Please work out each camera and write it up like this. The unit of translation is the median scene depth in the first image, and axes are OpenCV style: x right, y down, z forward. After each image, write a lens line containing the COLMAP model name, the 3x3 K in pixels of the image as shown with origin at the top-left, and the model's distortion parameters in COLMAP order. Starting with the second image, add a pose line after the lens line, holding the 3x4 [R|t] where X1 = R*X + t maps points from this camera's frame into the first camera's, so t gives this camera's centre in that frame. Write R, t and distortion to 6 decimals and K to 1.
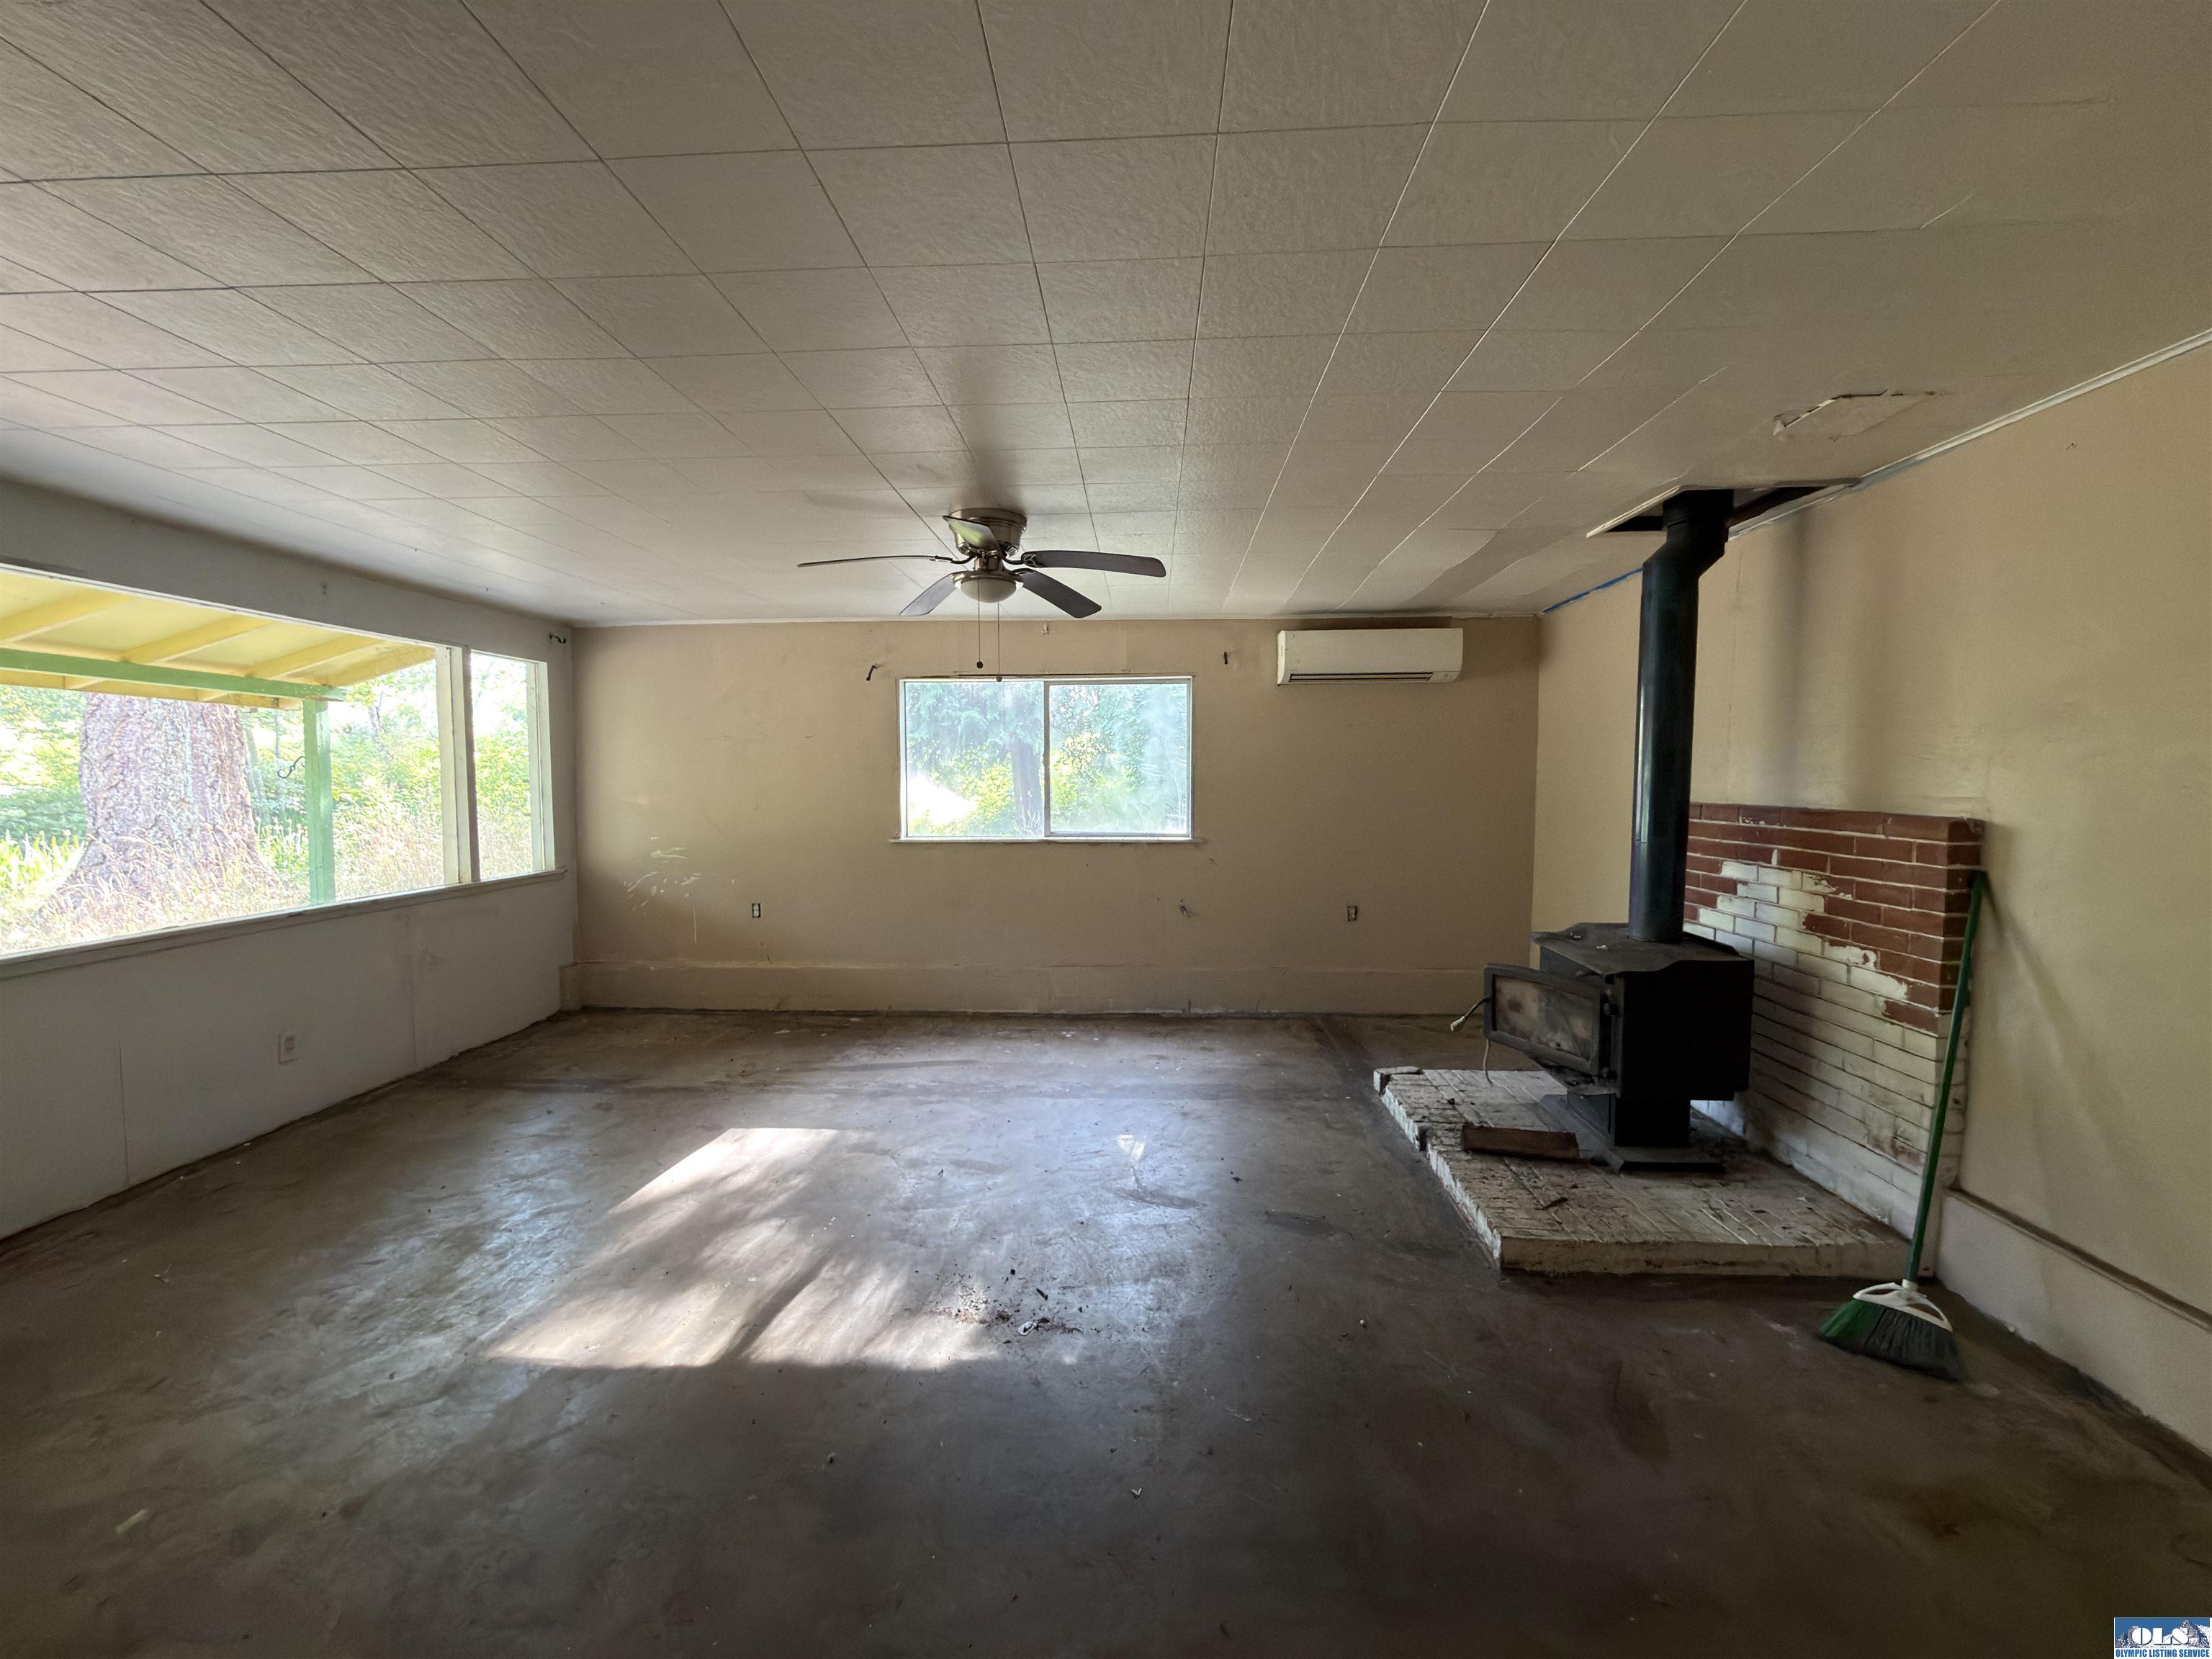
lens RADIAL K [[889.7, 0, 1105.0], [0, 889.7, 829.2], [0, 0, 1]] dist [0.000383, -0.000010]
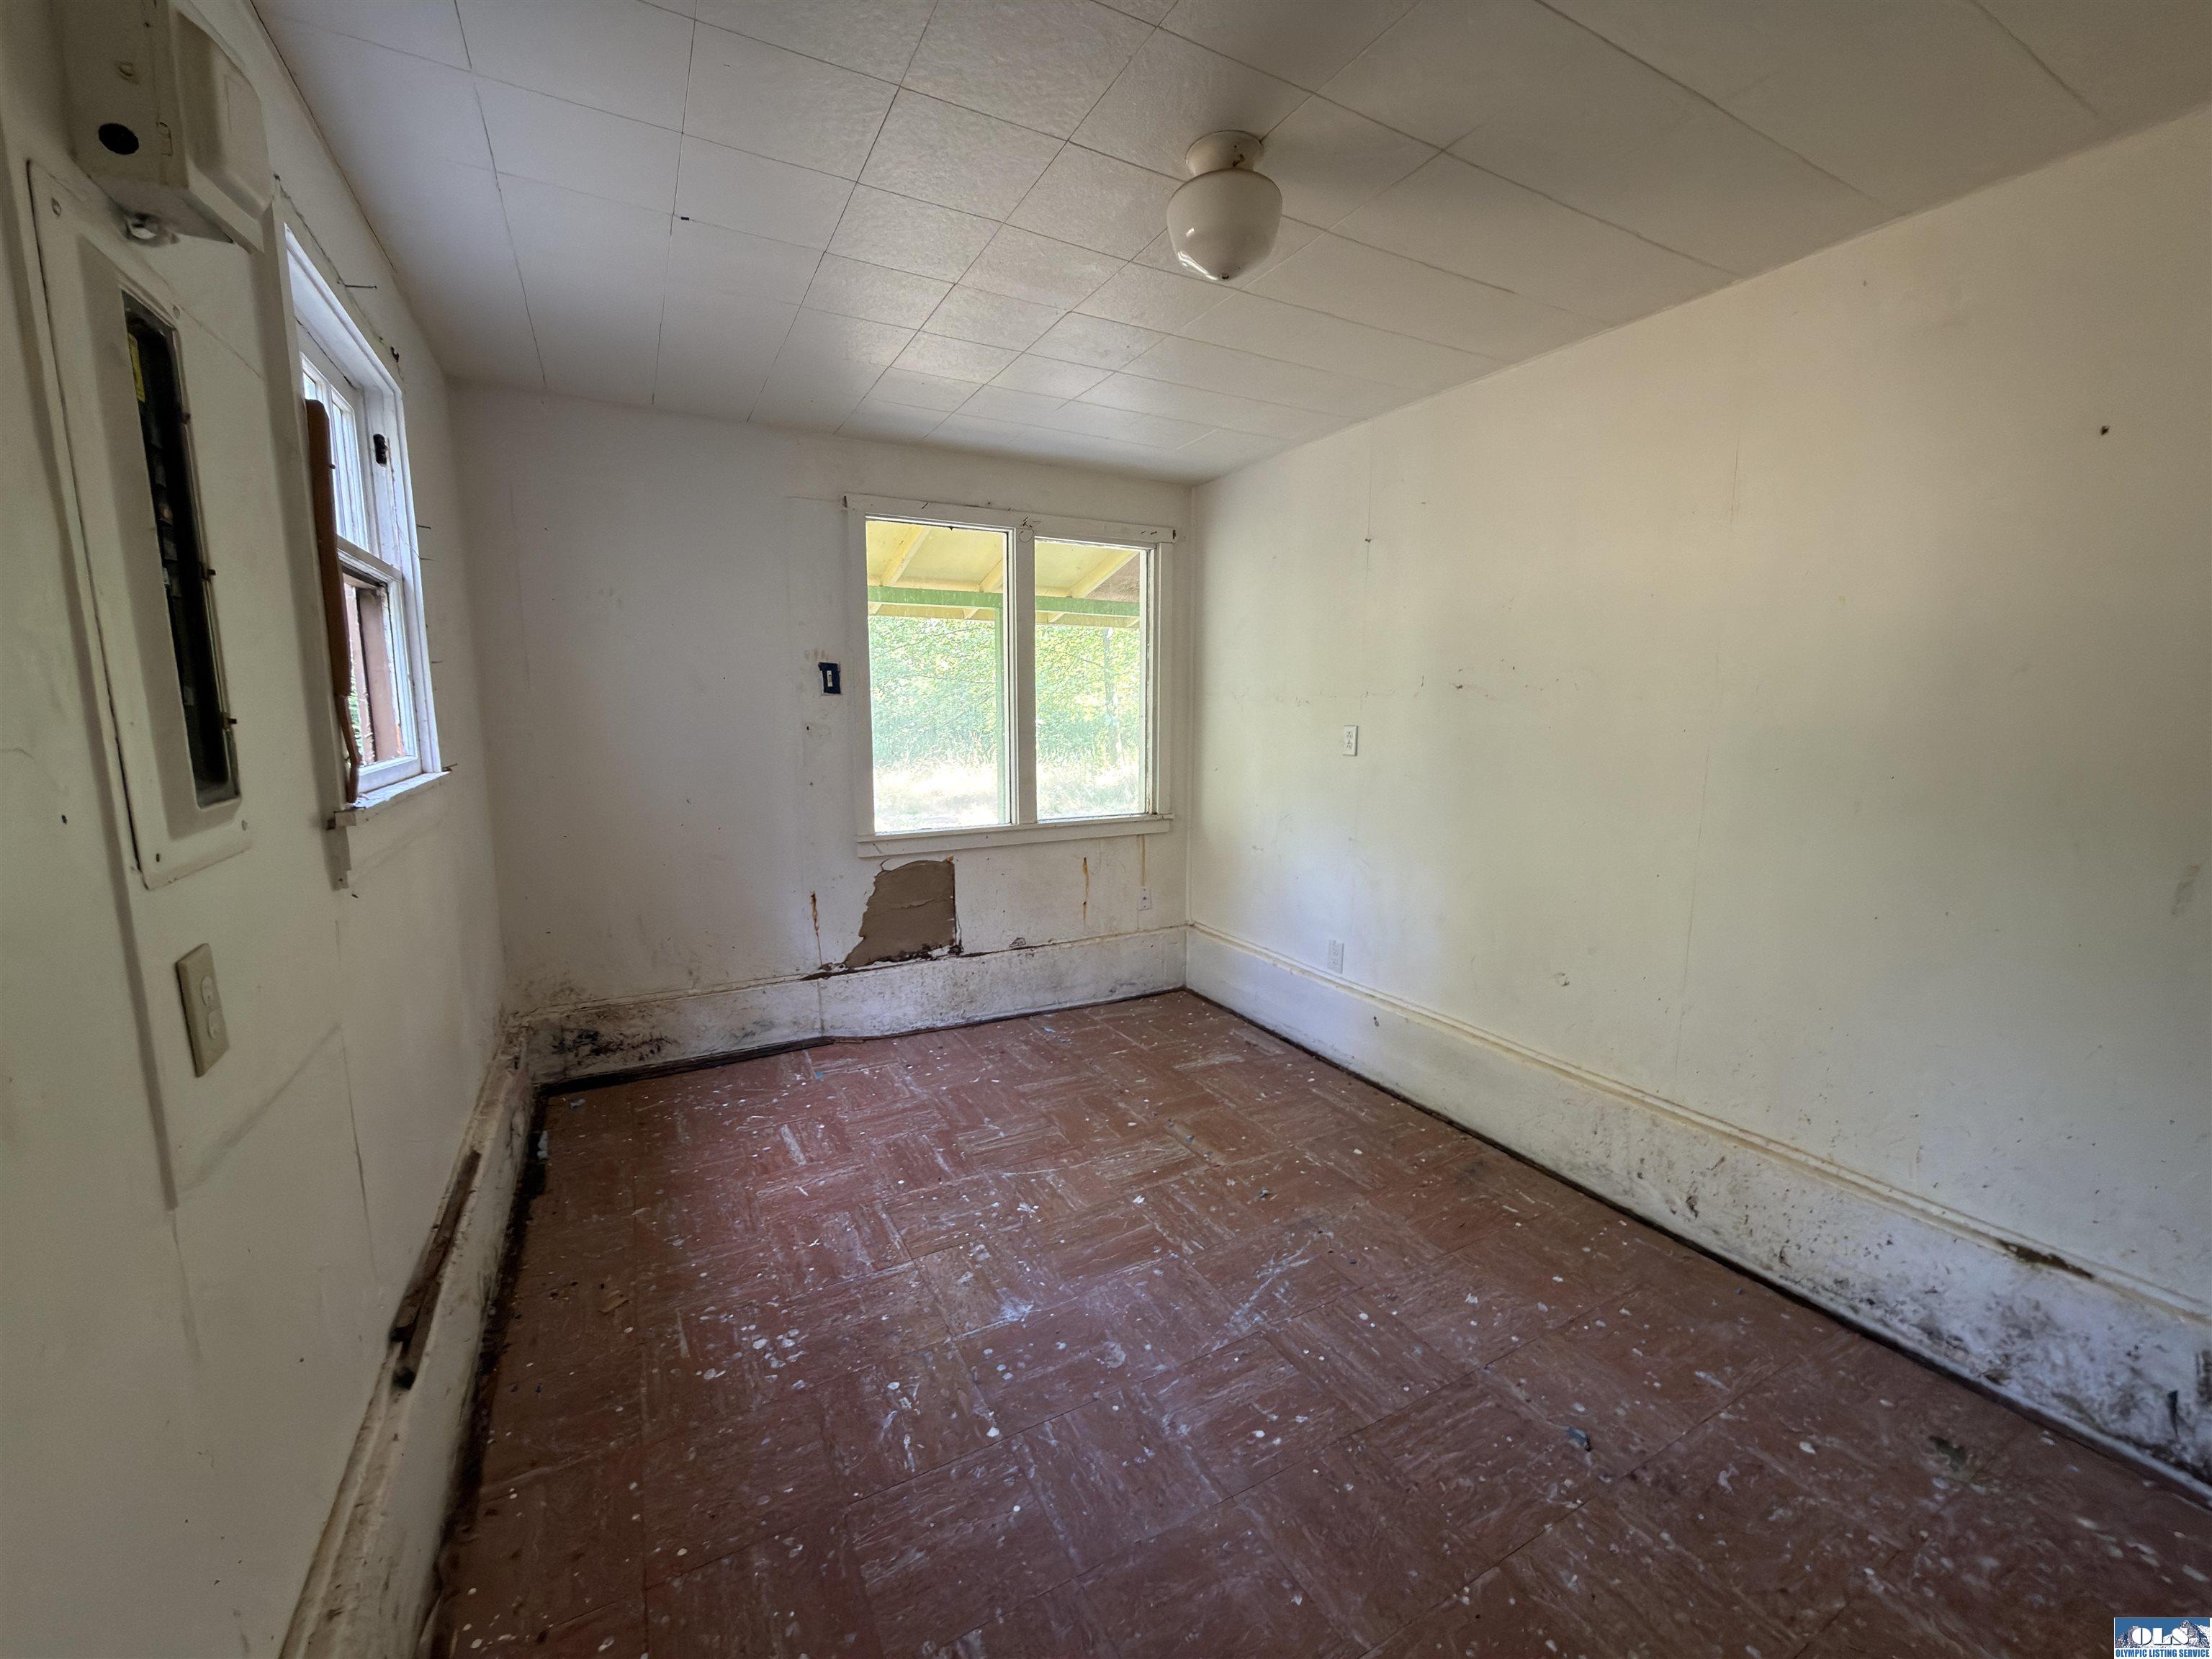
lens RADIAL K [[889.7, 0, 1107.1], [0, 889.7, 828.5], [0, 0, 1]] dist [0.000383, -0.000010]
pose [[0.511885, 0.136757, -0.848098, 0.012782], [-0.061036, 0.990542, 0.122887, -0.035926], [0.856883, -0.011139, 0.515391, 0.578962]]
